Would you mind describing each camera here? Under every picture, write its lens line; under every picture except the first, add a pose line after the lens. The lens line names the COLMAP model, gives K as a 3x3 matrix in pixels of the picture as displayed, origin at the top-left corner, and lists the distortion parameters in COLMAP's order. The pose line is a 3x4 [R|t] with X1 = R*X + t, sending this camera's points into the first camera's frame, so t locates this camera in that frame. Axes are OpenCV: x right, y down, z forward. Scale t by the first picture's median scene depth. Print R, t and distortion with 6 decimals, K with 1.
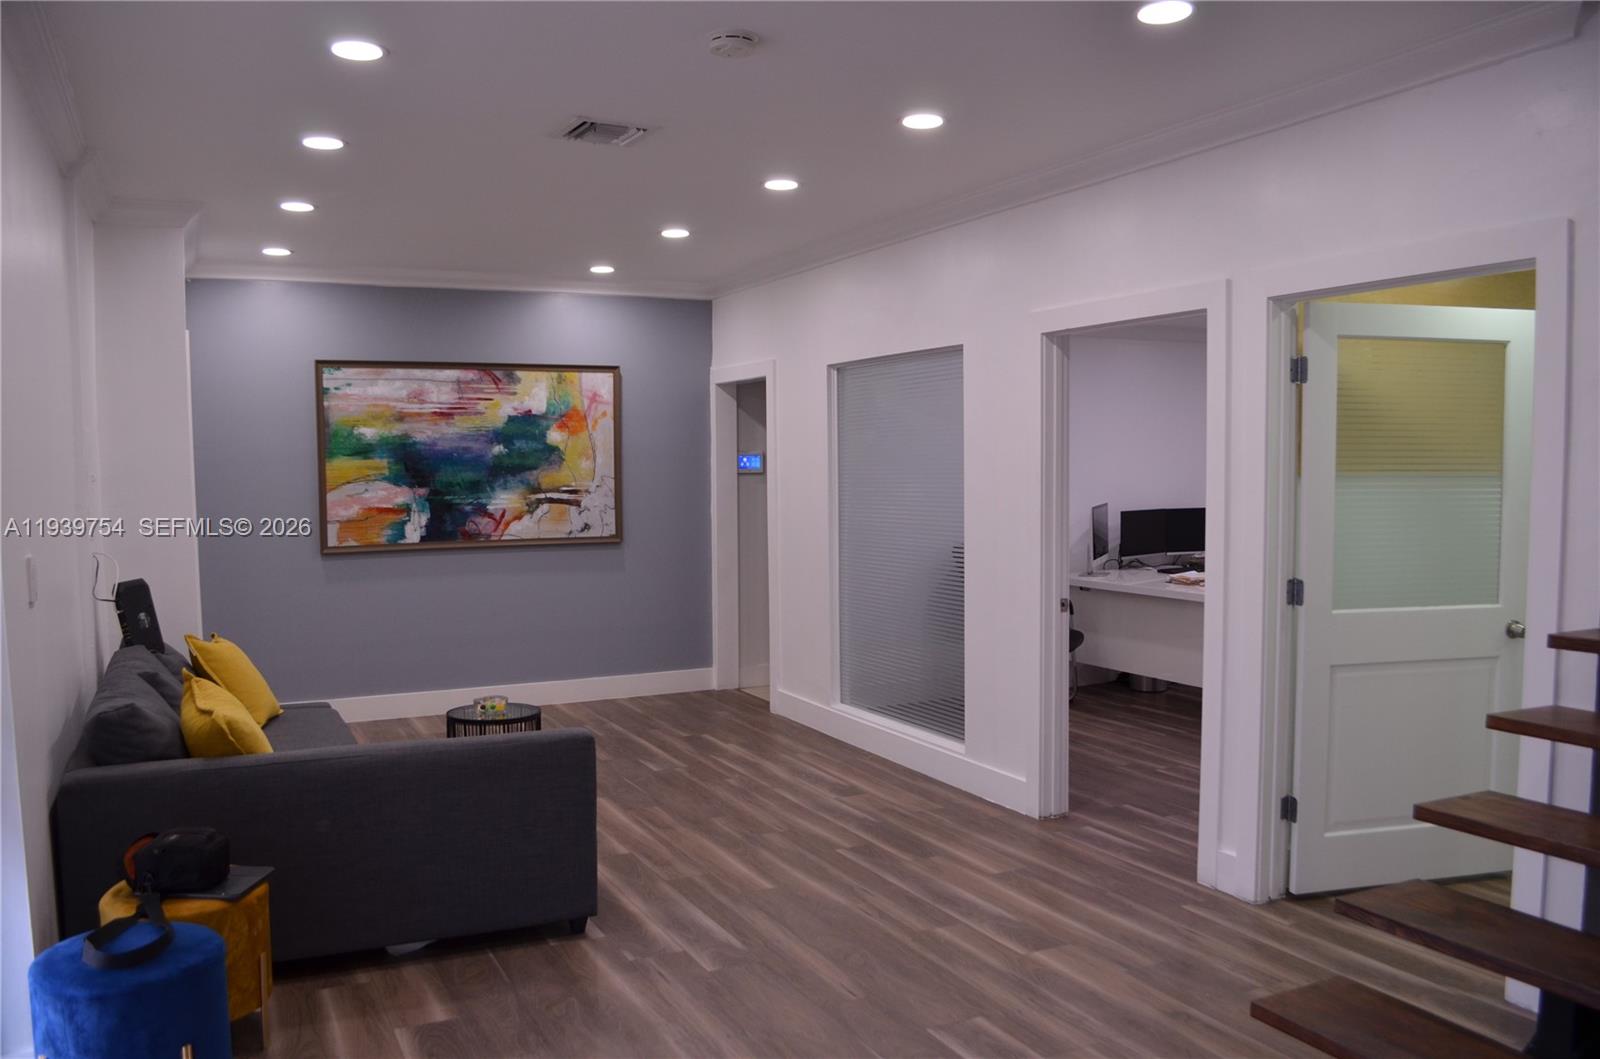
lens RADIAL K [[1248.6, 0, 800.9], [0, 1248.6, 534.5], [0, 0, 1]] dist [-0.078637, 0.000162]
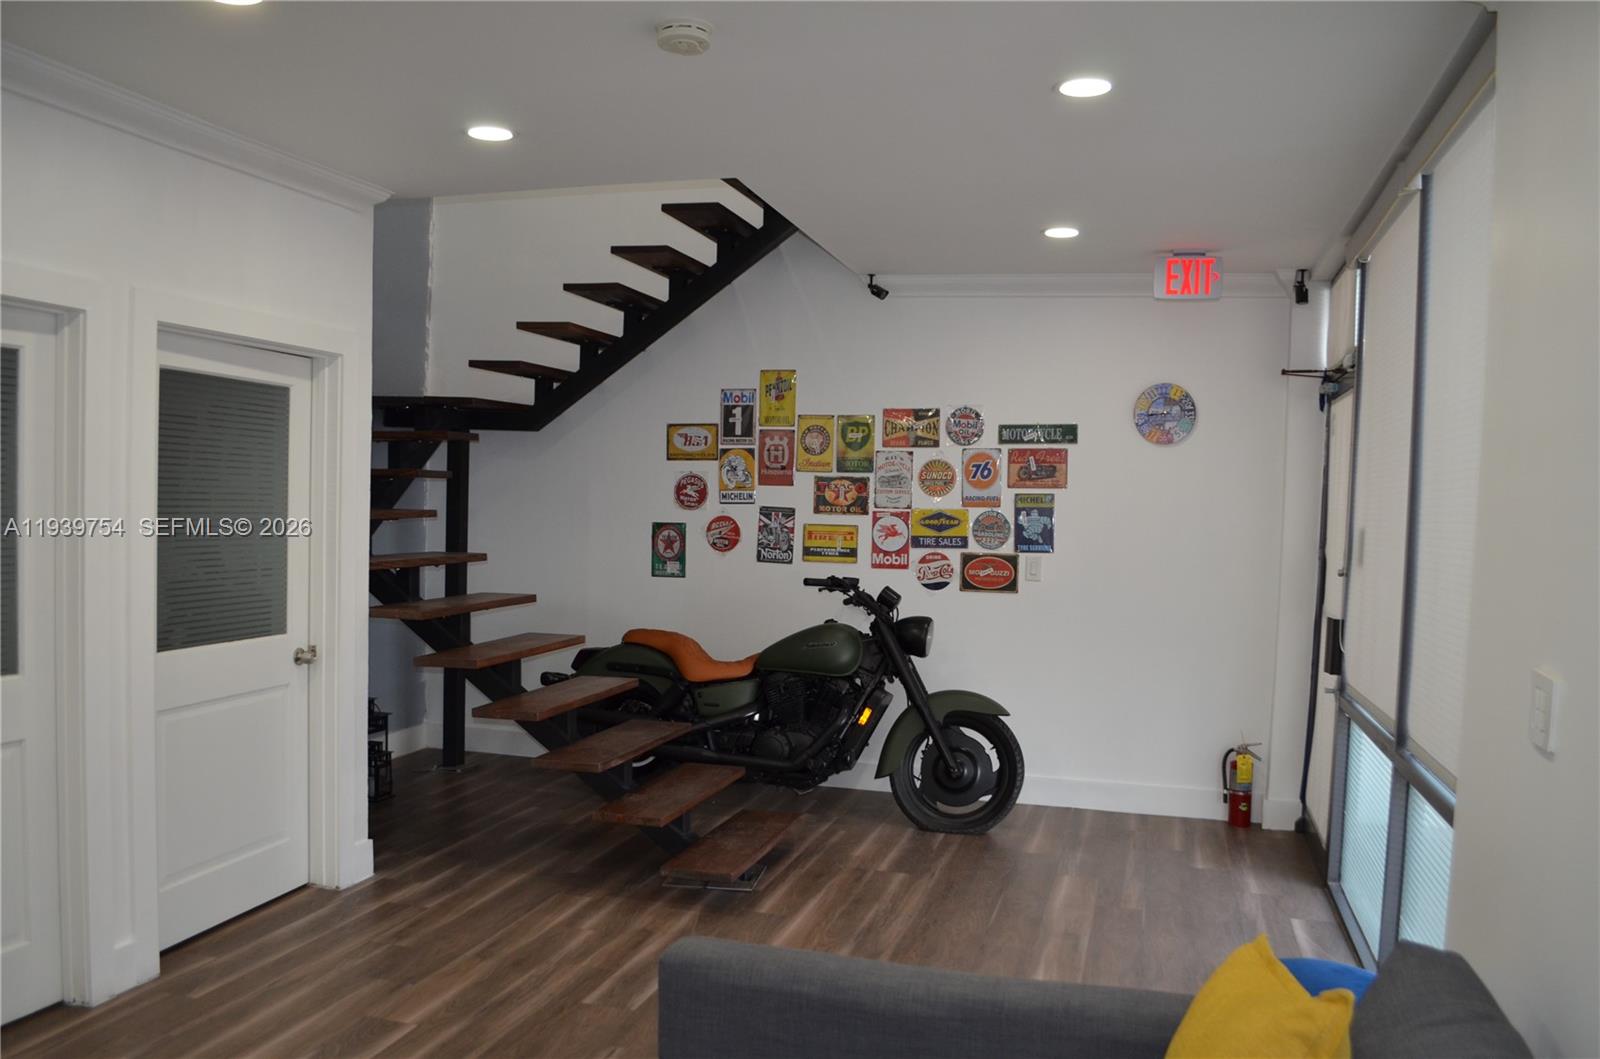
lens RADIAL K [[1248.6, 0, 802.0], [0, 1248.6, 533.6], [0, 0, 1]] dist [-0.078637, 0.000162]
pose [[-0.736222, -0.029181, 0.676110, -0.706853], [0.018793, 0.997803, 0.063529, -0.095204], [-0.676479, 0.059478, -0.734057, 1.574125]]
